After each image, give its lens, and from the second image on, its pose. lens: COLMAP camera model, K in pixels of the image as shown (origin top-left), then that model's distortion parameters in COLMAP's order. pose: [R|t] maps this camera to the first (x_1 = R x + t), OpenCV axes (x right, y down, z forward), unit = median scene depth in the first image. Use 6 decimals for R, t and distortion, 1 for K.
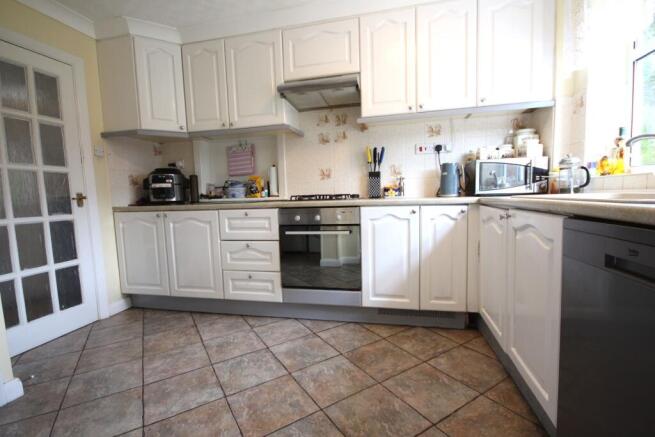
lens RADIAL K [[301.3, 0, 328.0], [0, 301.3, 219.1], [0, 0, 1]] dist [0.015107, 0.000201]
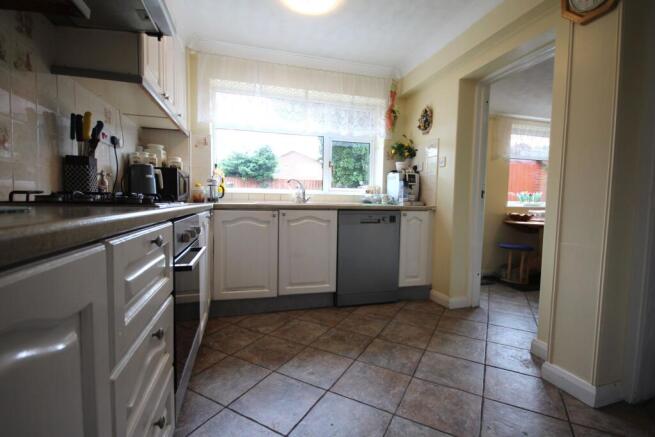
lens RADIAL K [[298.8, 0, 328.4], [0, 298.8, 220.4], [0, 0, 1]] dist [-0.000250, -0.000036]
pose [[-0.479412, -0.028091, 0.877140, -0.913731], [0.073663, 0.994672, 0.072117, -0.068914], [-0.874493, 0.099187, -0.474789, 1.387311]]
